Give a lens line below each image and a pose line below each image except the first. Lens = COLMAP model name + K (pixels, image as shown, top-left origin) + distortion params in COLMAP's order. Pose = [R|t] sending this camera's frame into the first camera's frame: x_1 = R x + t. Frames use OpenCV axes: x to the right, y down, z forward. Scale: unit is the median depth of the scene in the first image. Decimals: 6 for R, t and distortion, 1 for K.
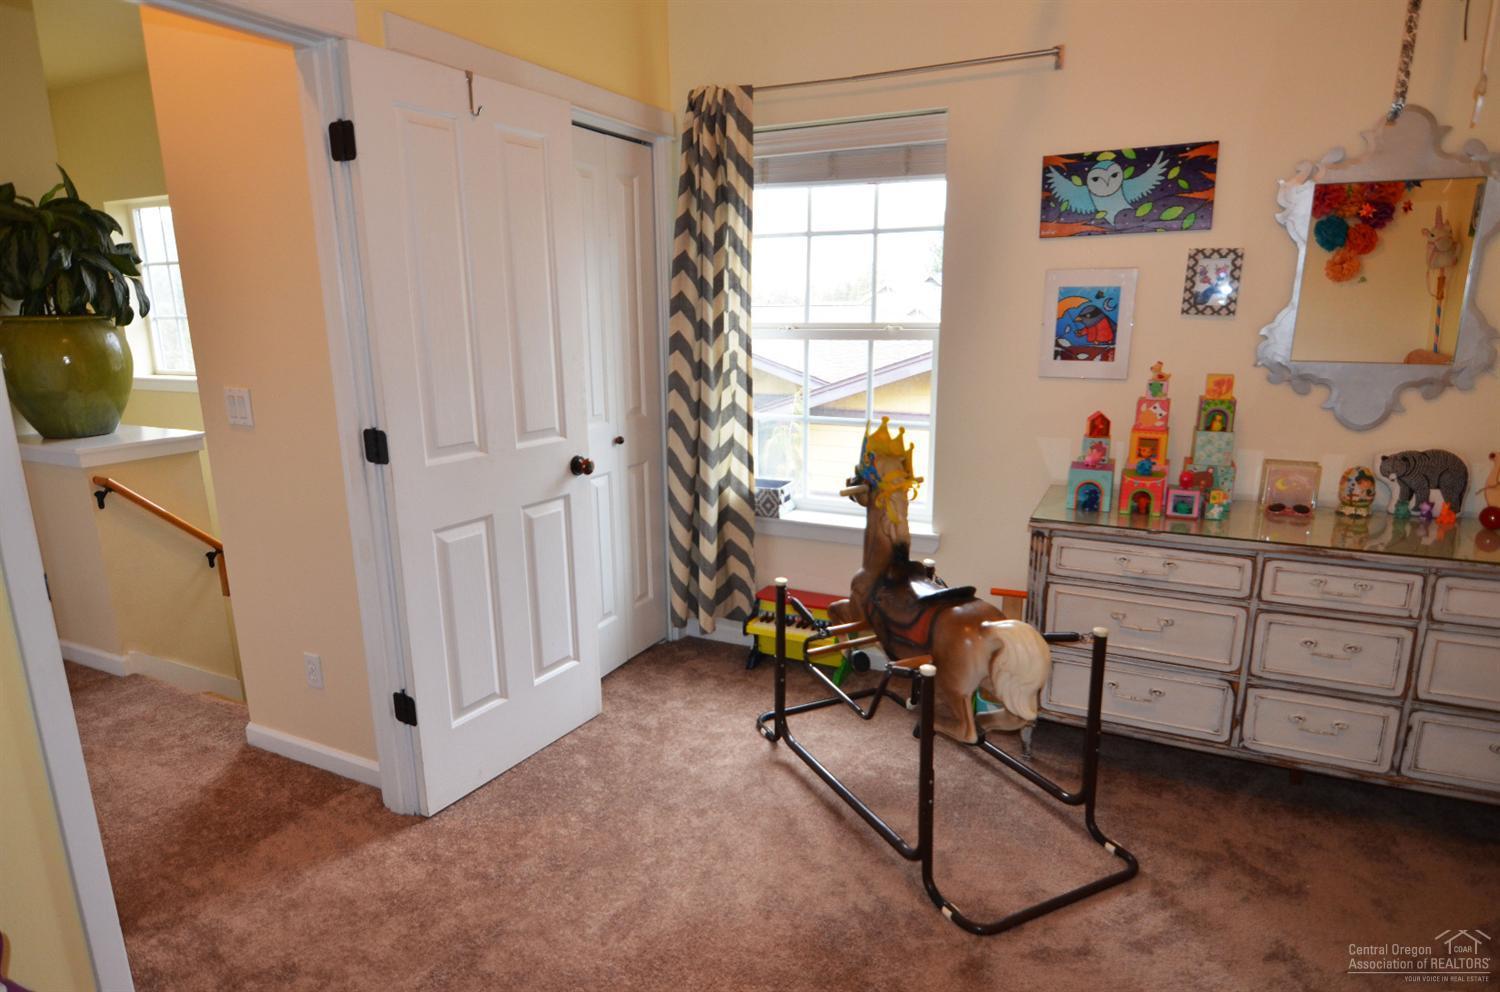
lens RADIAL K [[849.9, 0, 750.5], [0, 849.9, 509.0], [0, 0, 1]] dist [0.002783, -0.018581]
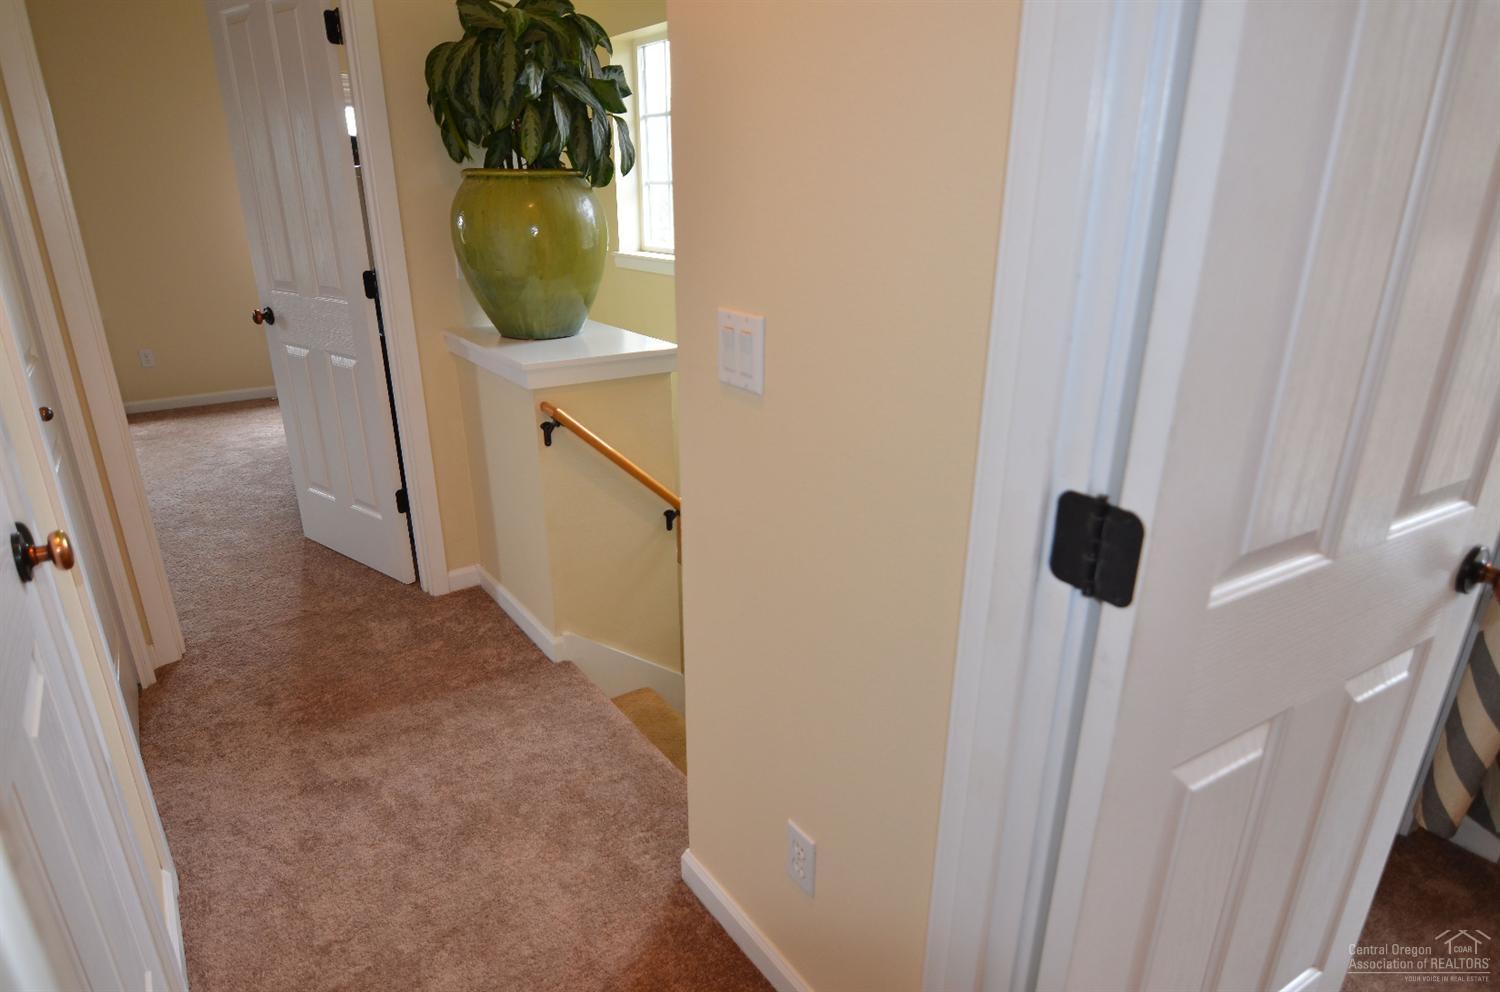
lens RADIAL K [[849.9, 0, 750.5], [0, 849.9, 509.0], [0, 0, 1]] dist [0.002783, -0.018581]
pose [[0.876641, 0.181960, -0.445412, -0.271773], [-0.123011, 0.979726, 0.158132, -0.082206], [0.465155, -0.083835, 0.881250, 0.421187]]
